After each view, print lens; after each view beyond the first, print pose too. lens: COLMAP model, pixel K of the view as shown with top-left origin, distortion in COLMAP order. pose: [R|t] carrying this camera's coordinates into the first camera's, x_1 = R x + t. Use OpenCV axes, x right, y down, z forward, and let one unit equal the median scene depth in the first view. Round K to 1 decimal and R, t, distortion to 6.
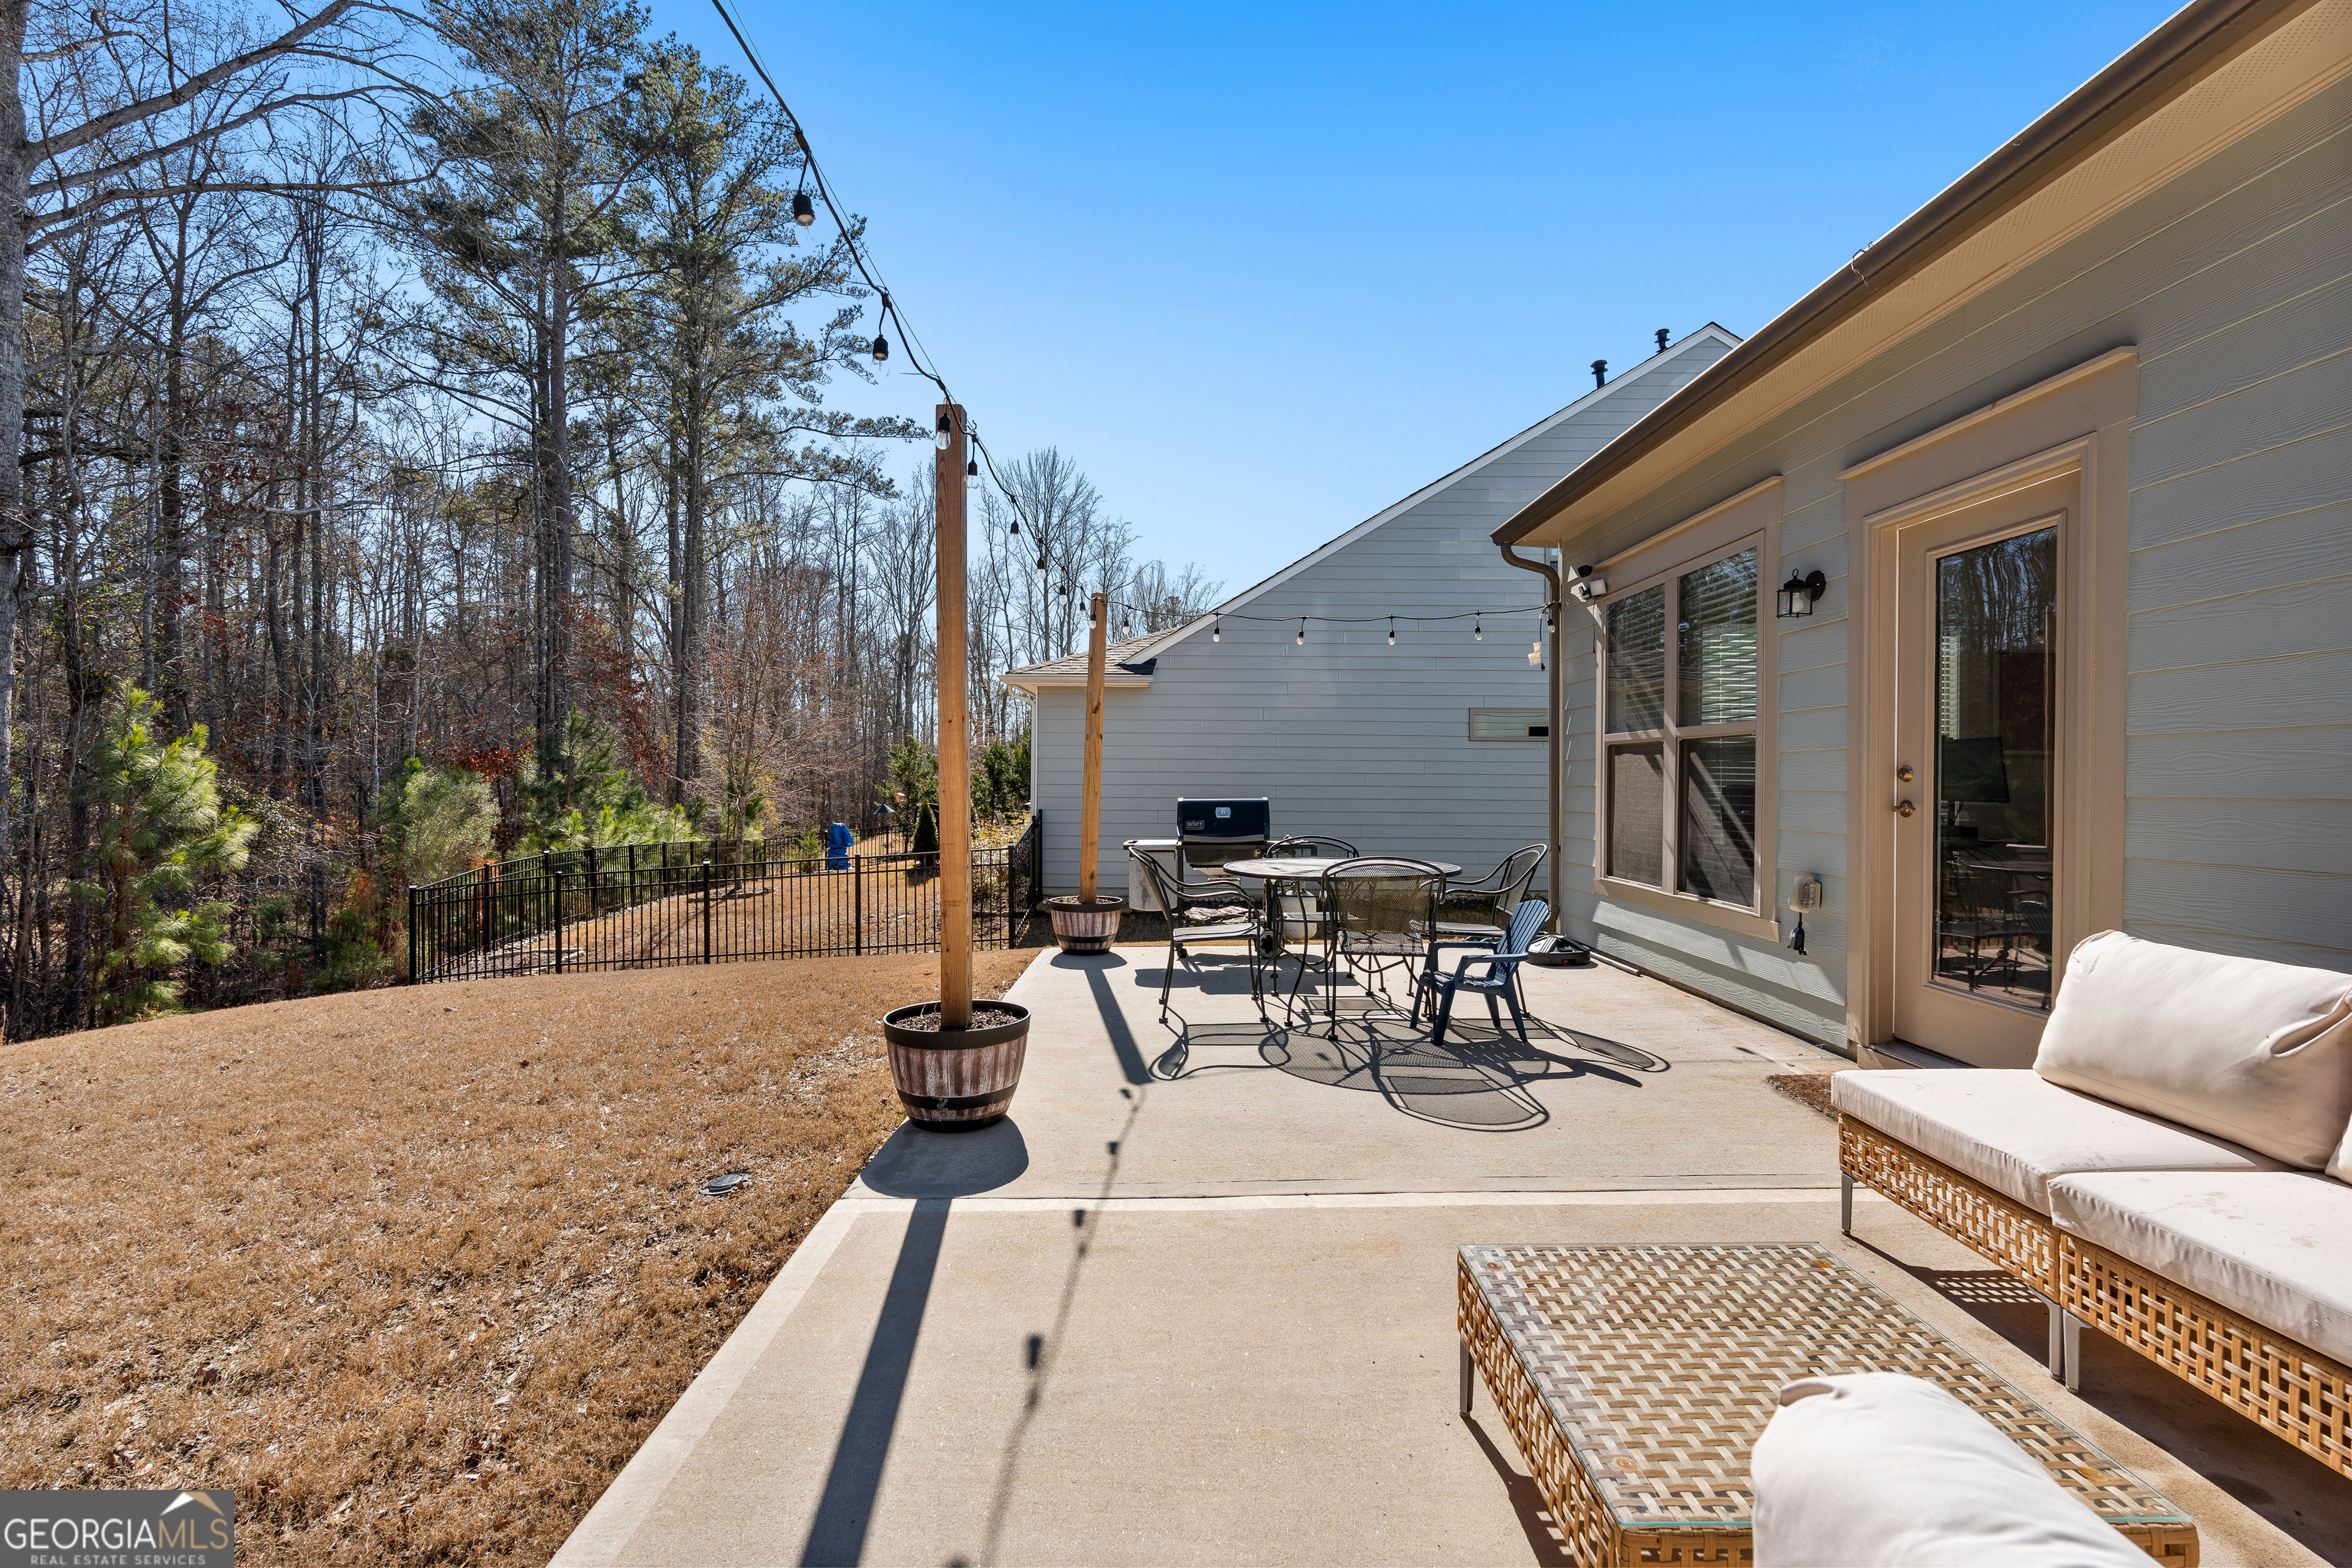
lens RADIAL K [[1018.7, 0, 1176.0], [0, 1018.7, 784.0], [0, 0, 1]] dist [0.000614, 0.000151]
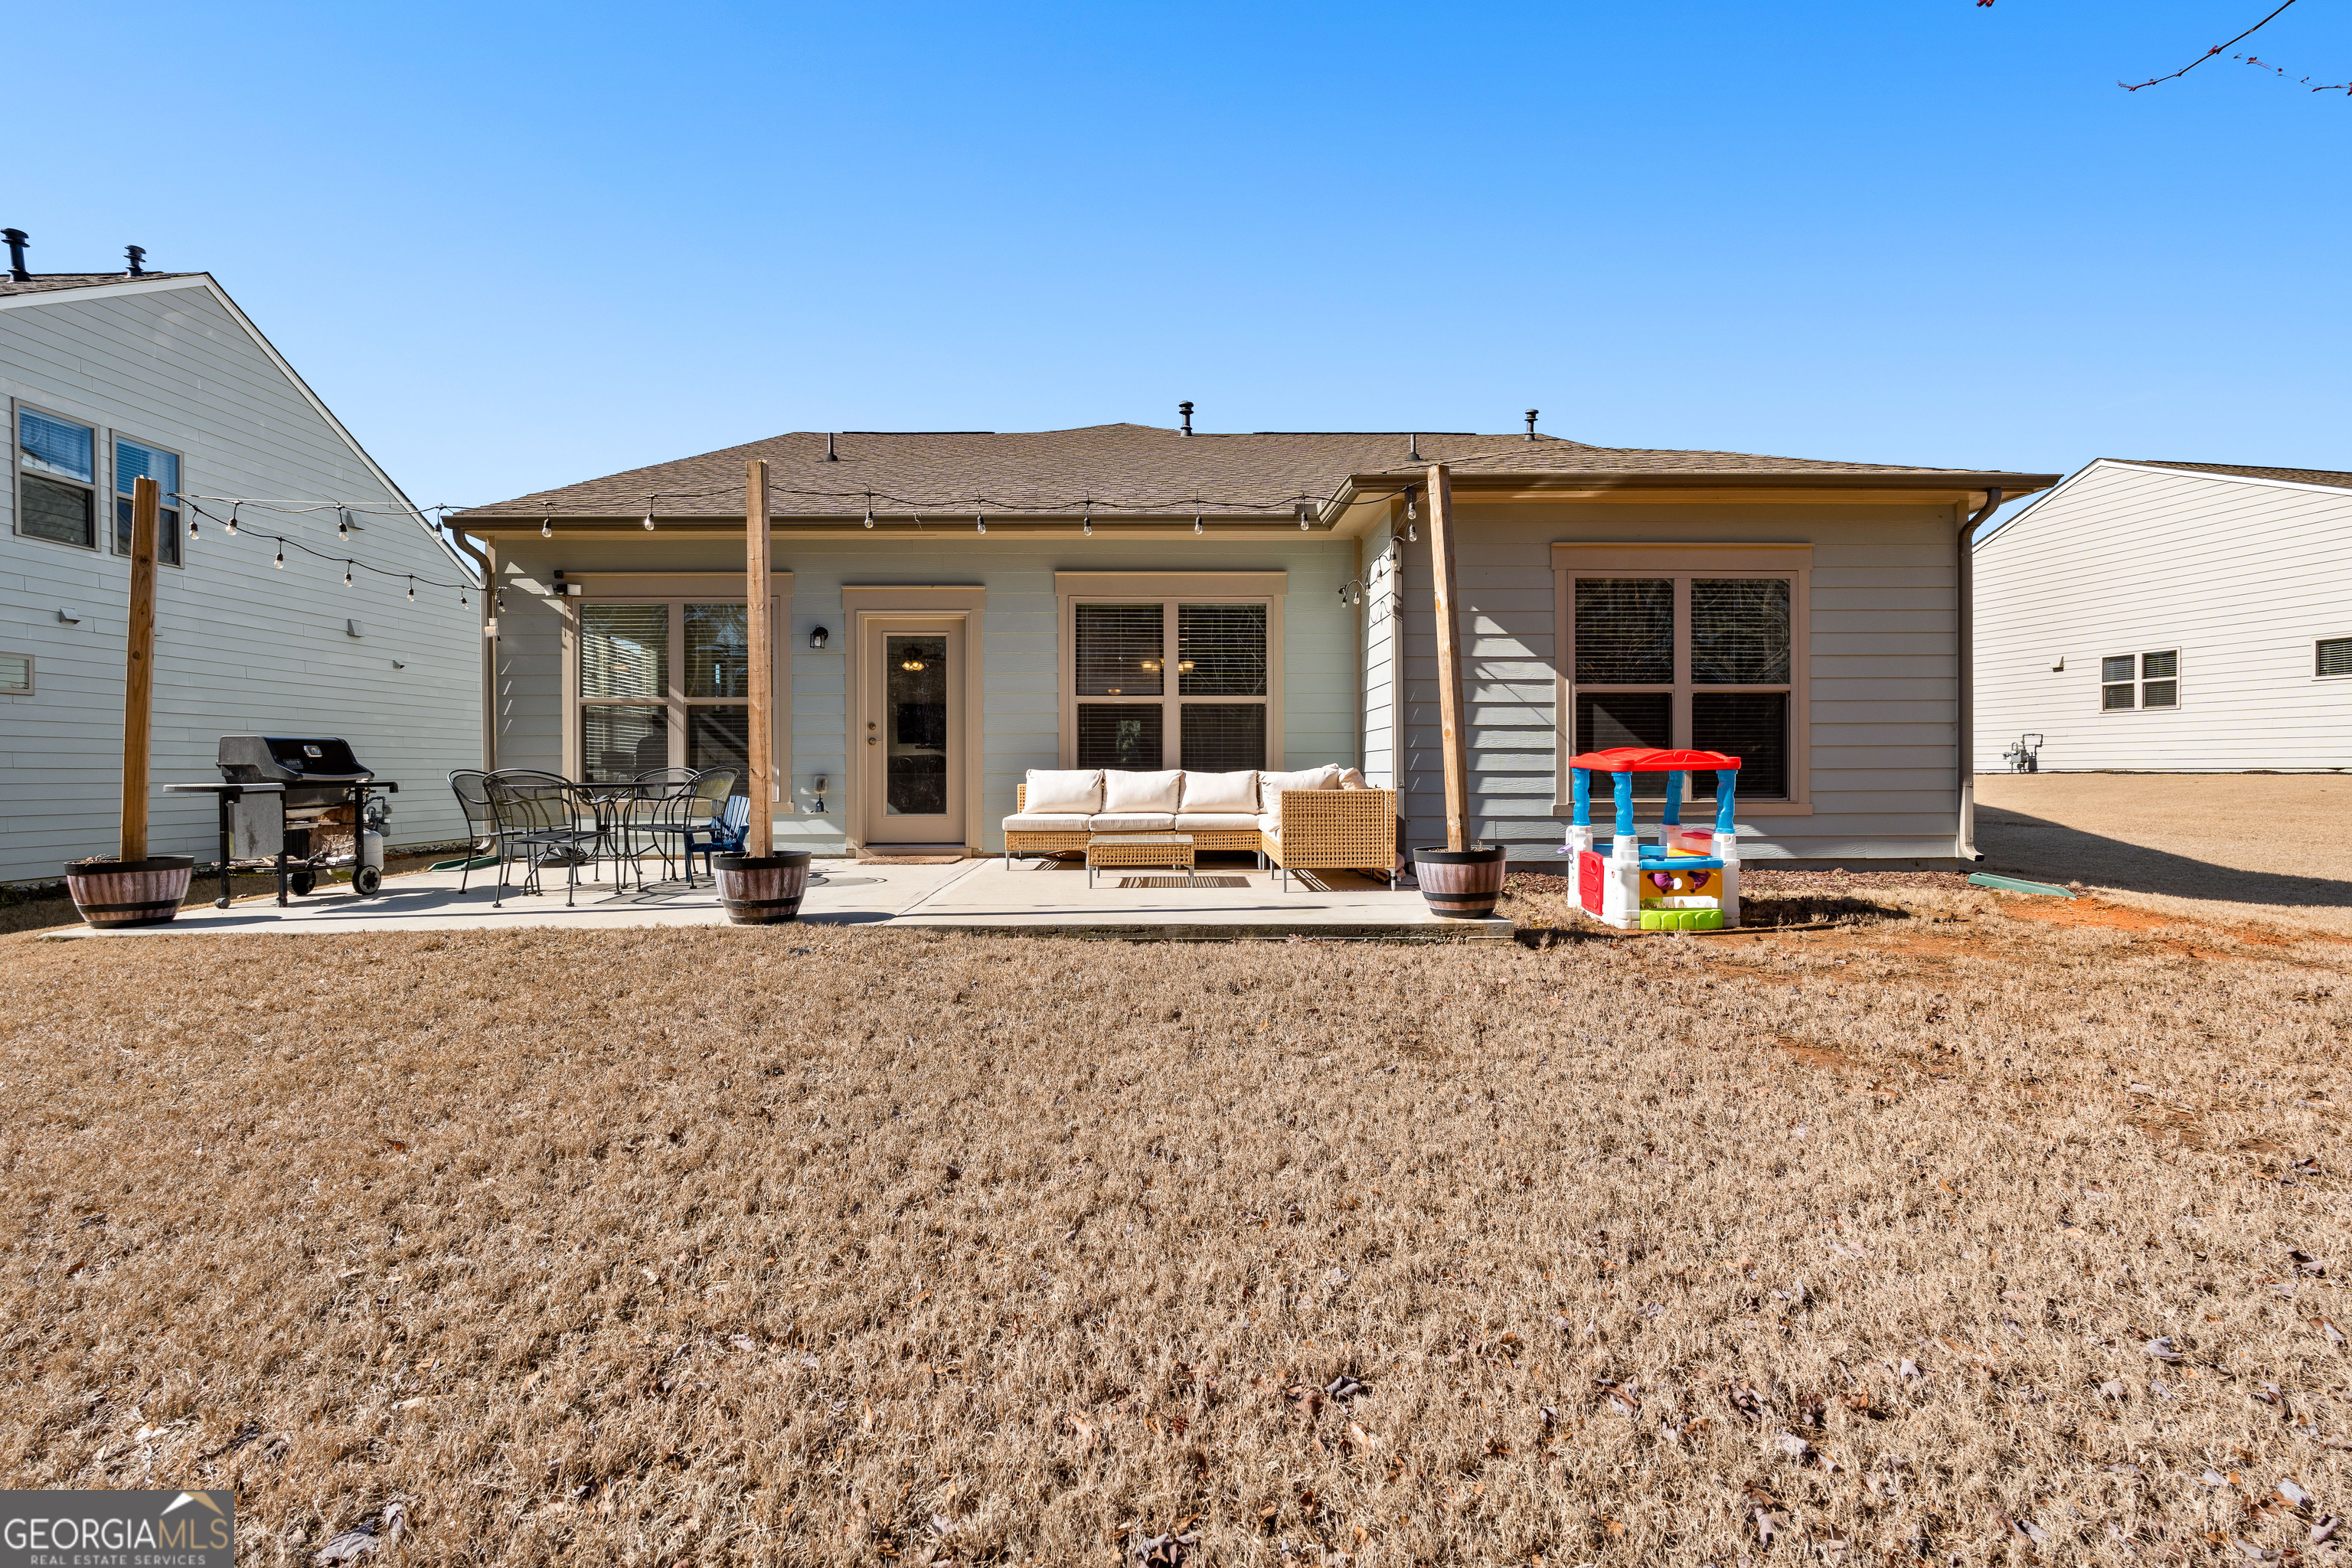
lens RADIAL K [[1047.3, 0, 1166.8], [0, 1047.3, 748.6], [0, 0, 1]] dist [-0.002504, 0.000184]
pose [[-0.011098, 0.021260, 0.999712, -1.090310], [0.010802, 0.999718, -0.021140, 0.063902], [-0.999880, 0.010565, -0.011325, 0.239771]]
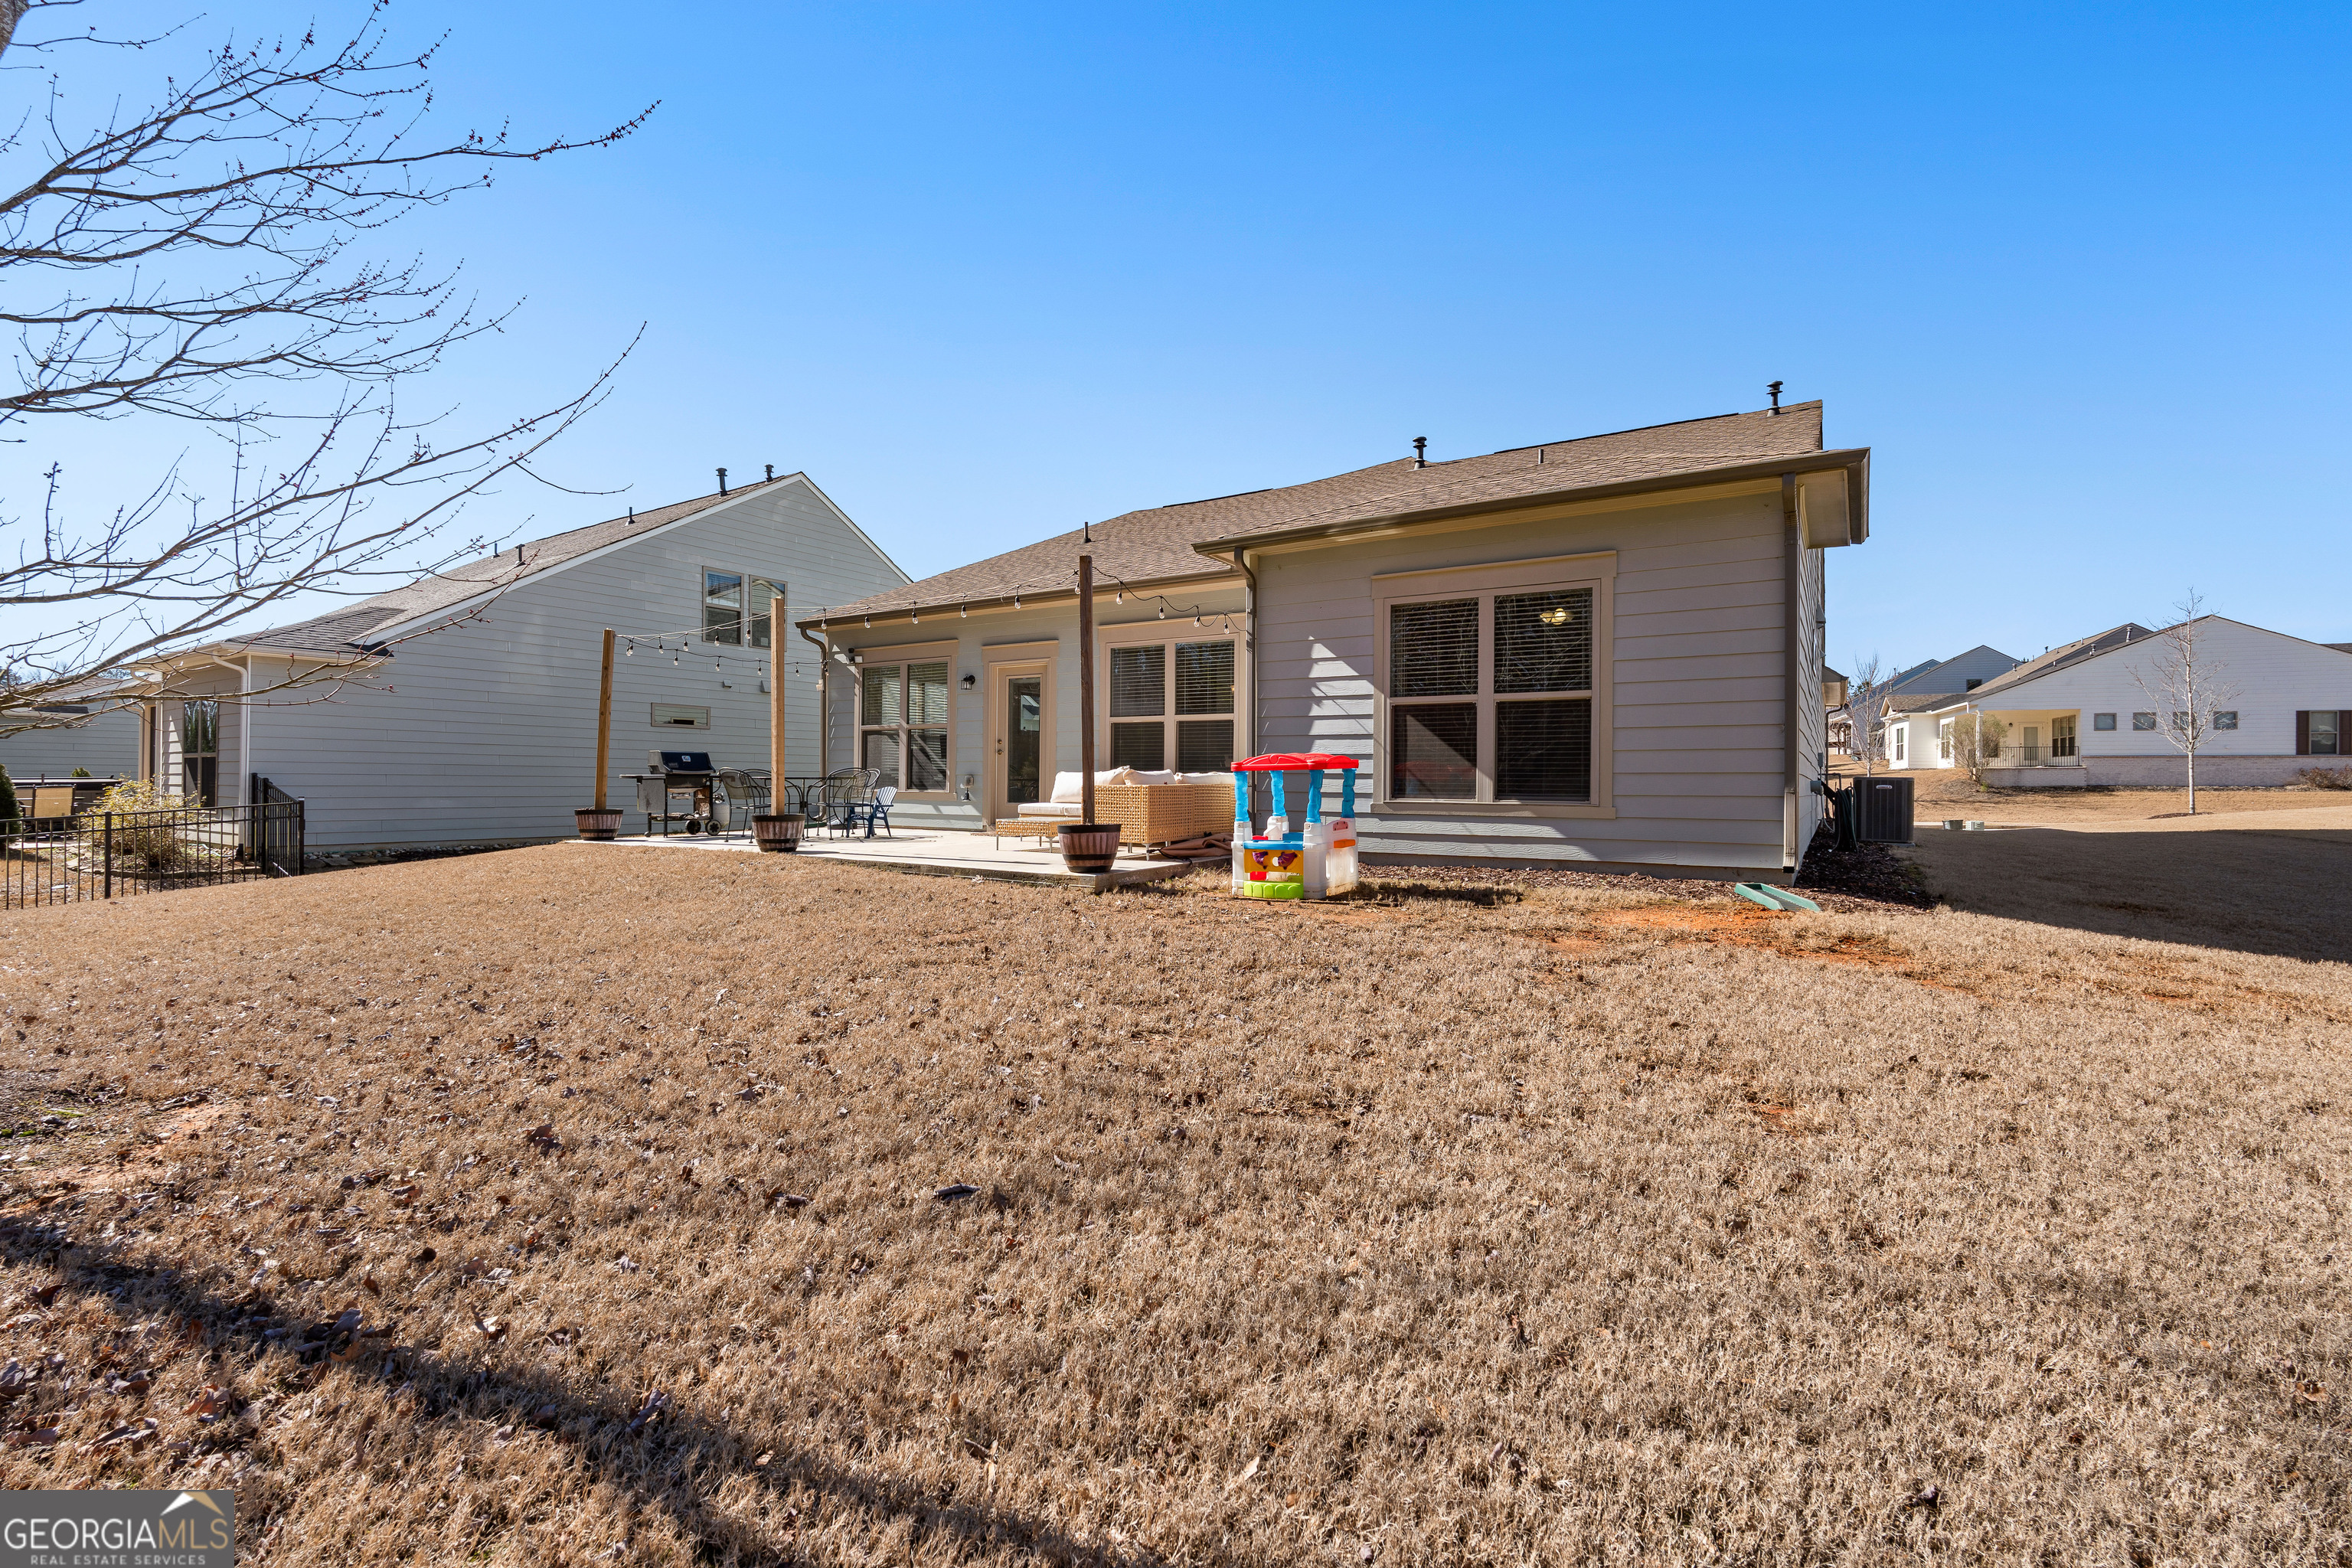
lens RADIAL K [[1047.3, 0, 1166.8], [0, 1047.3, 748.6], [0, 0, 1]] dist [-0.002504, 0.000184]
pose [[0.549461, 0.030261, 0.834971, -1.214947], [-0.001235, 0.999372, -0.035407, 0.087863], [-0.835519, 0.018423, 0.549153, -0.882062]]
